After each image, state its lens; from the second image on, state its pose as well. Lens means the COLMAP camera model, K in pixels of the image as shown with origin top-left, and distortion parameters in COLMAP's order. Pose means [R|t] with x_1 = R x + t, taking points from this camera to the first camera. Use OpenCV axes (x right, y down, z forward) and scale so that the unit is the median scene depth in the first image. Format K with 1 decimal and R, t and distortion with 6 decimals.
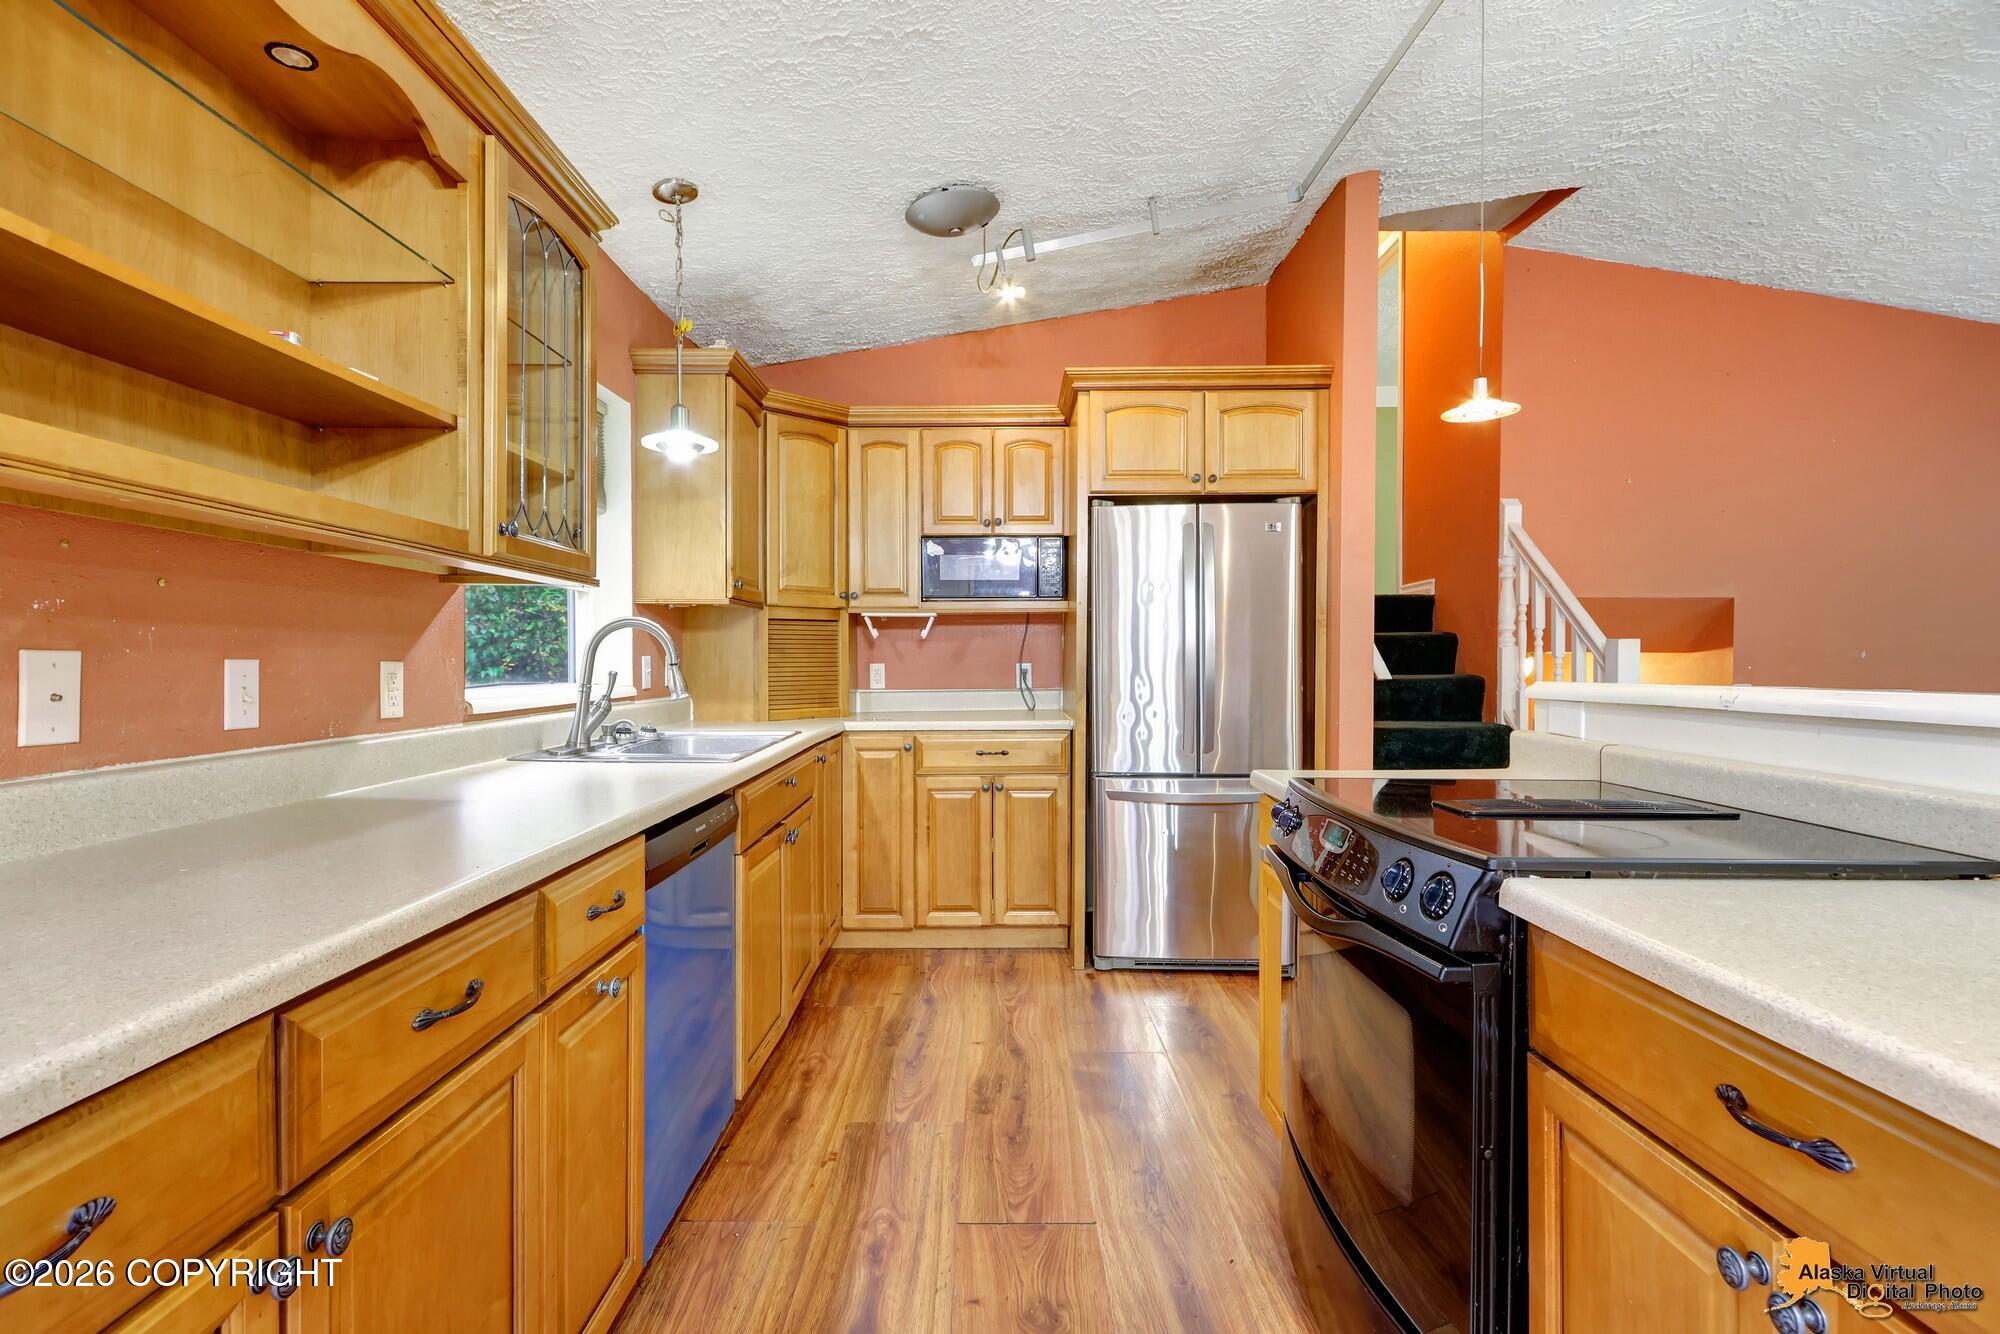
lens RADIAL K [[950.8, 0, 997.3], [0, 950.8, 670.1], [0, 0, 1]] dist [0.011352, -0.007499]
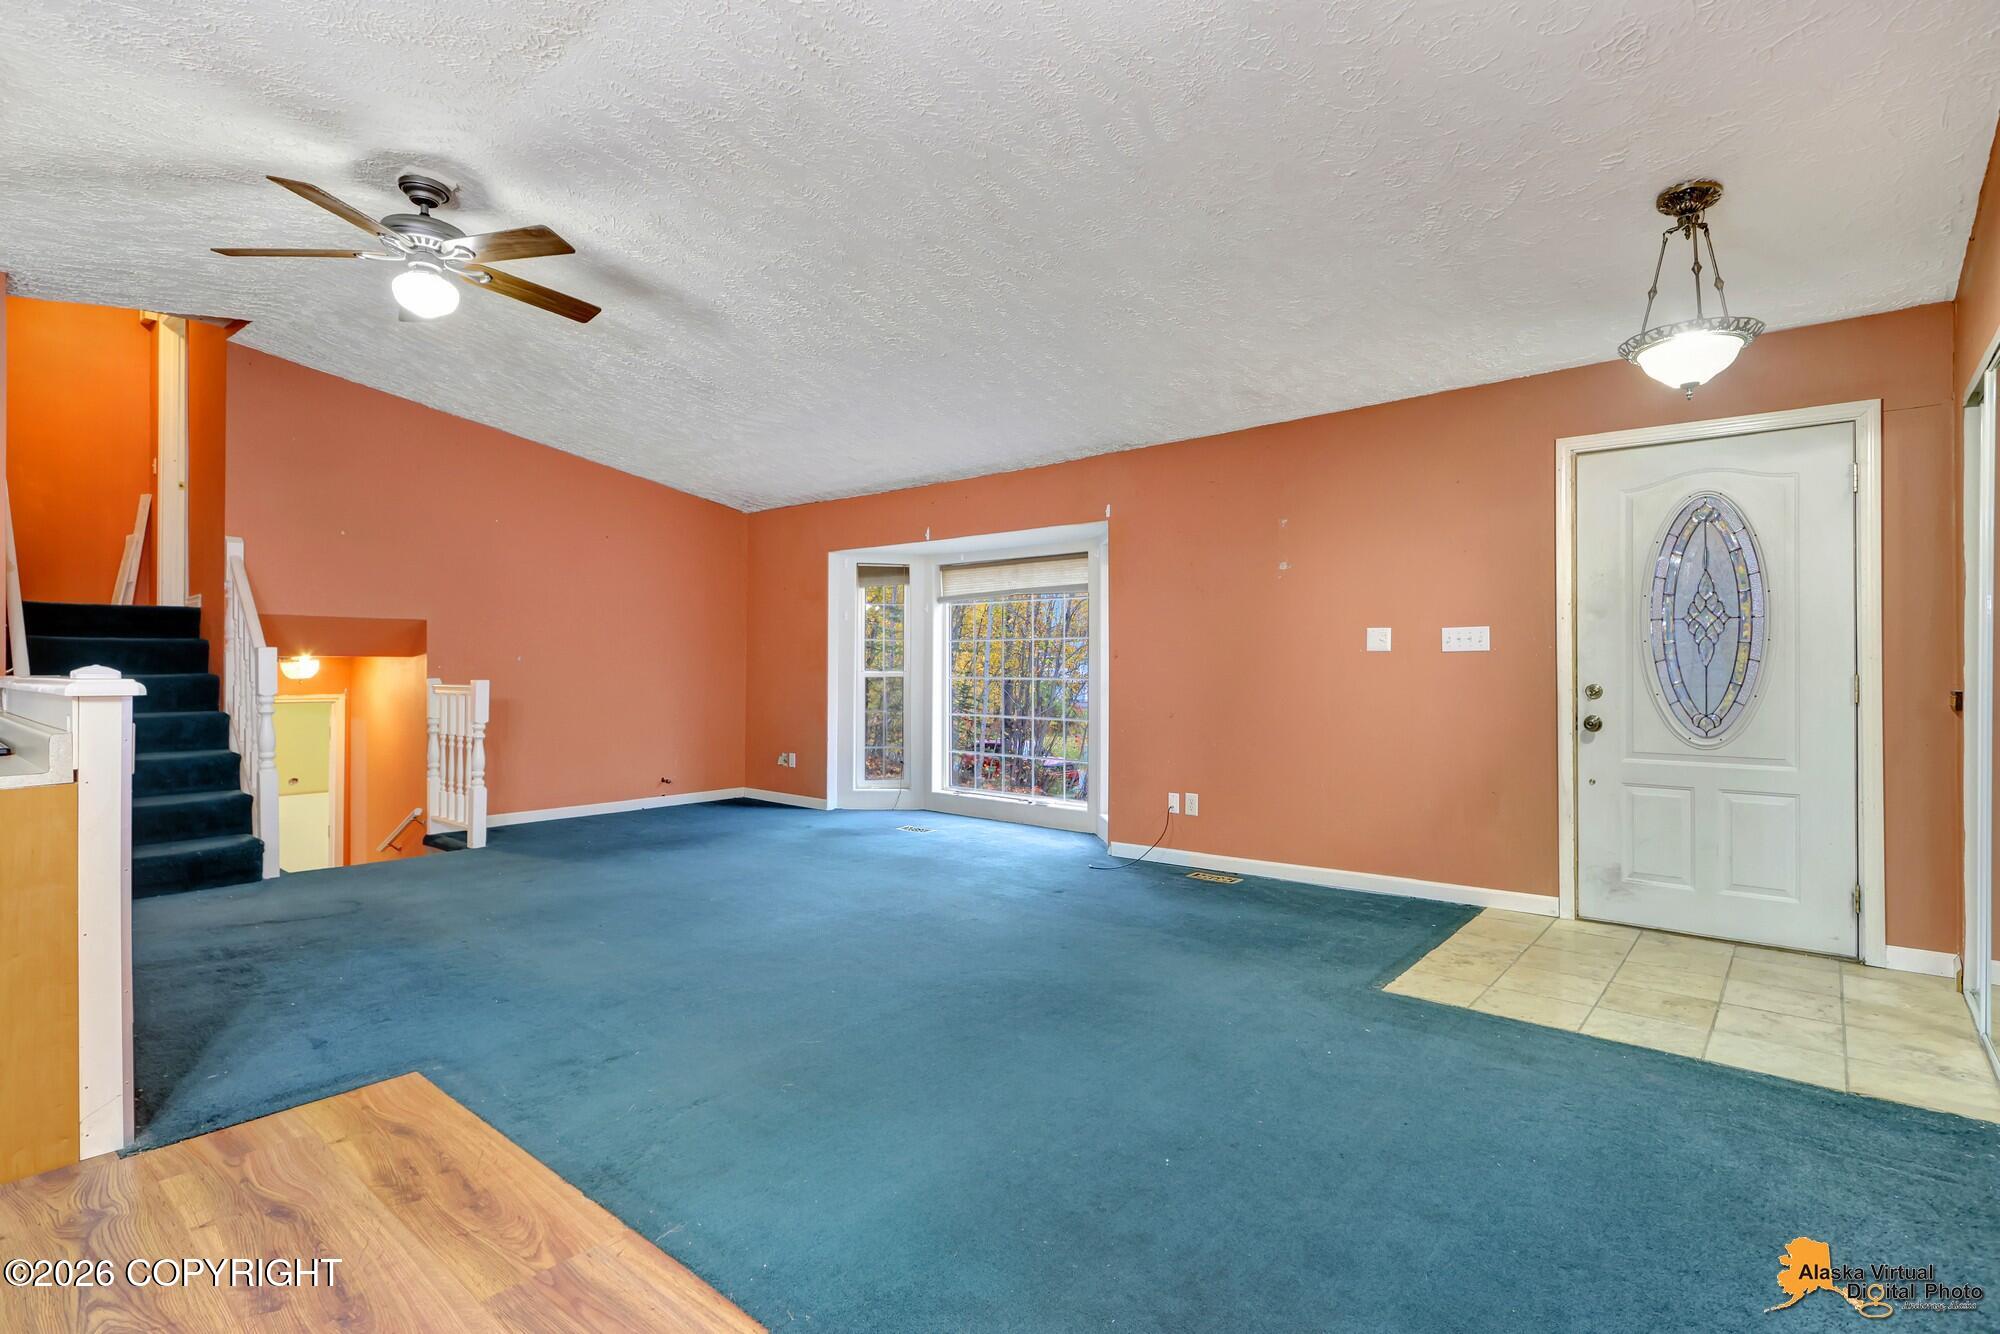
lens RADIAL K [[952.3, 0, 1000.5], [0, 952.3, 663.5], [0, 0, 1]] dist [0.010207, -0.001031]
pose [[0.646790, -0.001125, 0.762667, 0.270022], [0.008389, 0.999949, -0.005640, 0.009113], [-0.762622, 0.010046, 0.646767, -0.764546]]
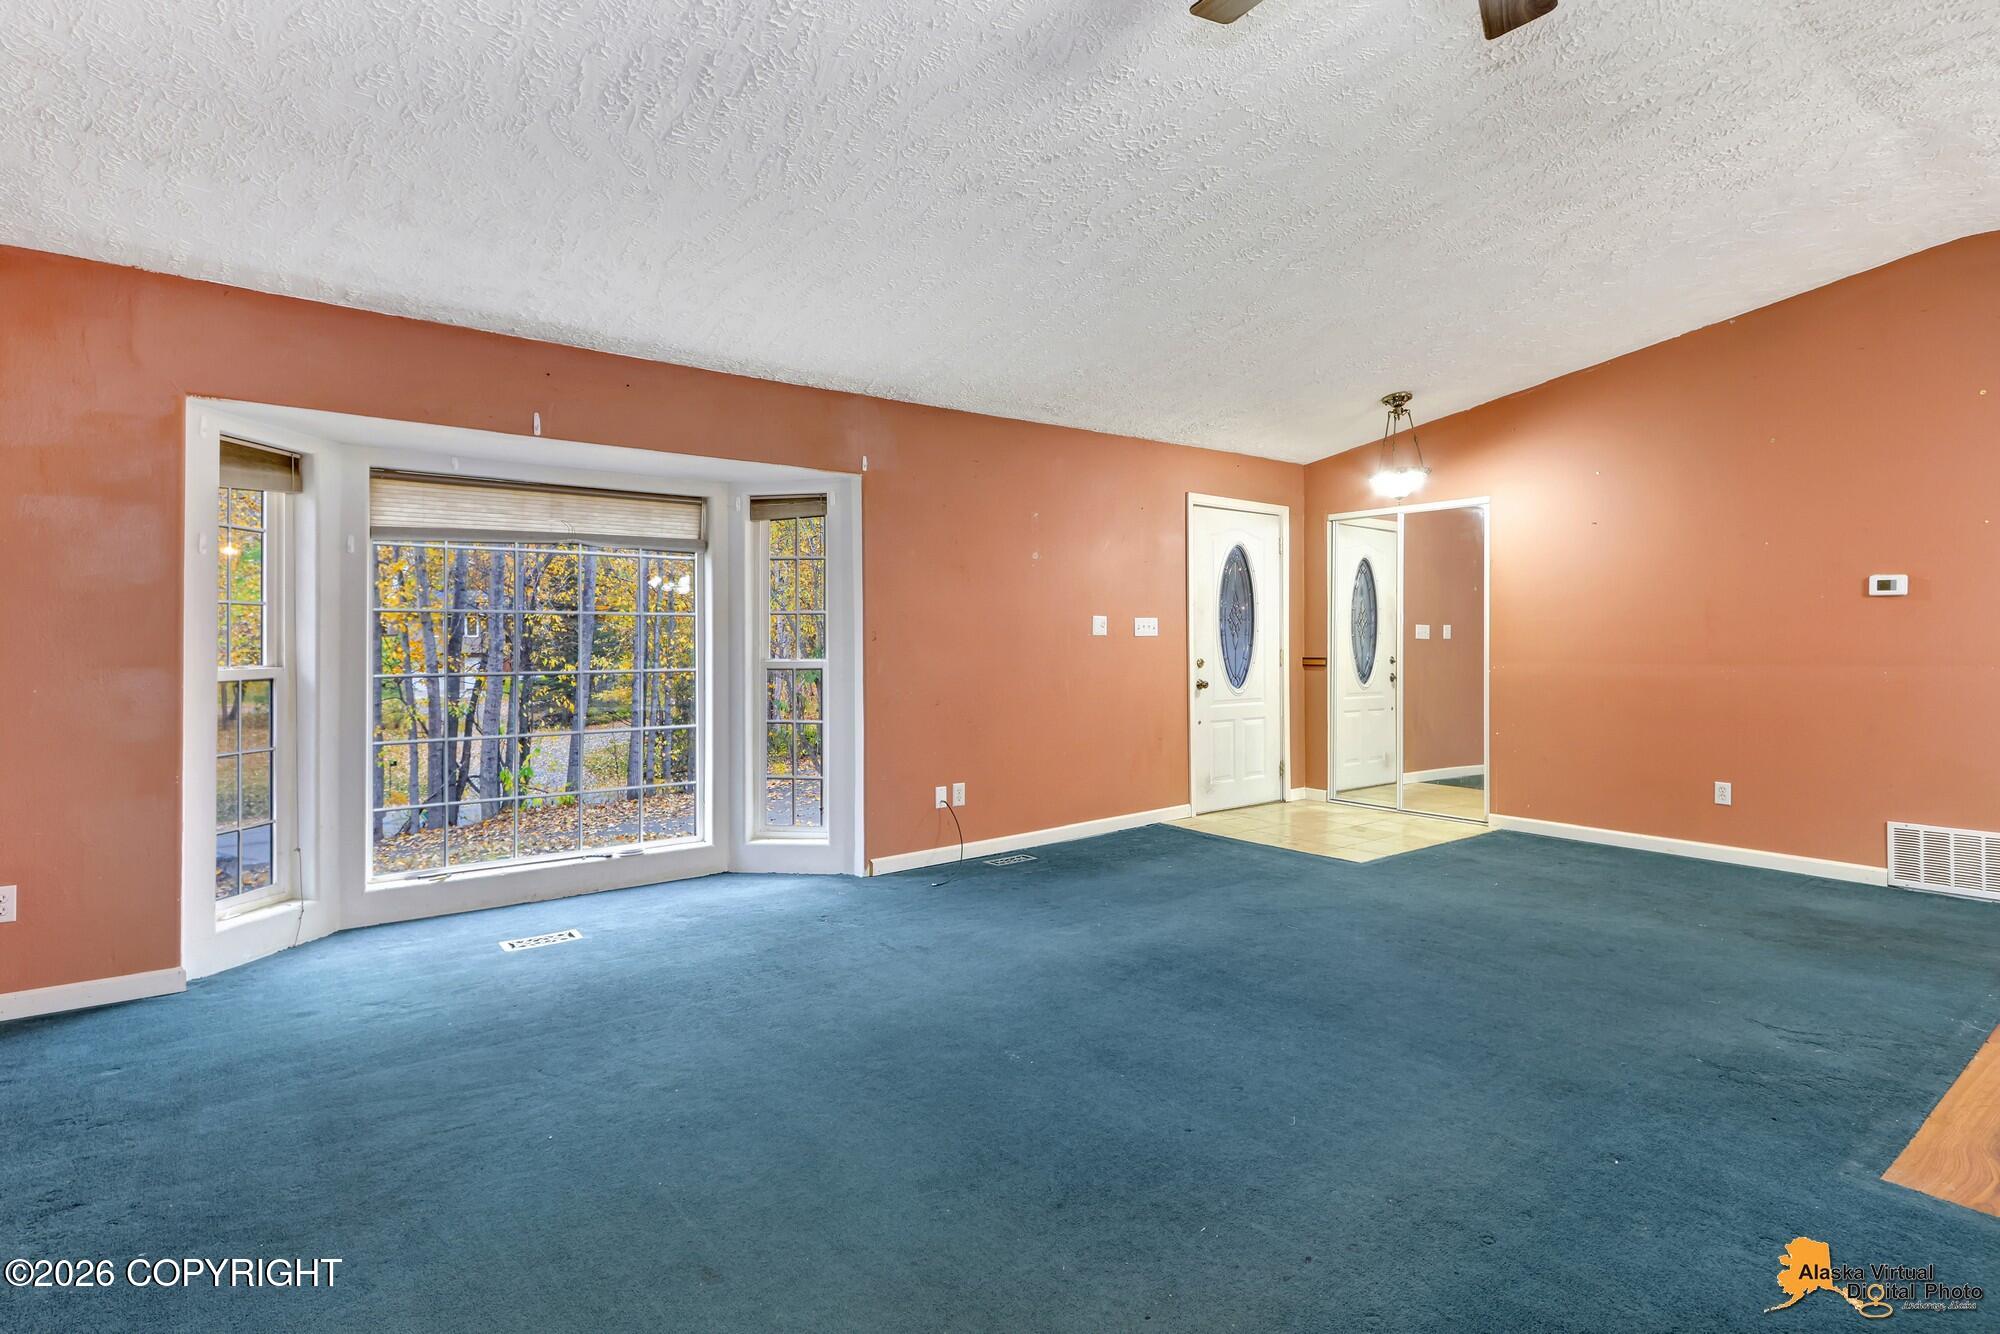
lens RADIAL K [[1000.5, 0, 991.8], [0, 1000.5, 641.9], [0, 0, 1]] dist [0.022777, -0.012532]
pose [[-0.608575, 0.003467, 0.793488, 0.392236], [0.012007, 0.999916, 0.004841, -0.010593], [-0.793405, 0.012473, -0.608566, 0.896339]]
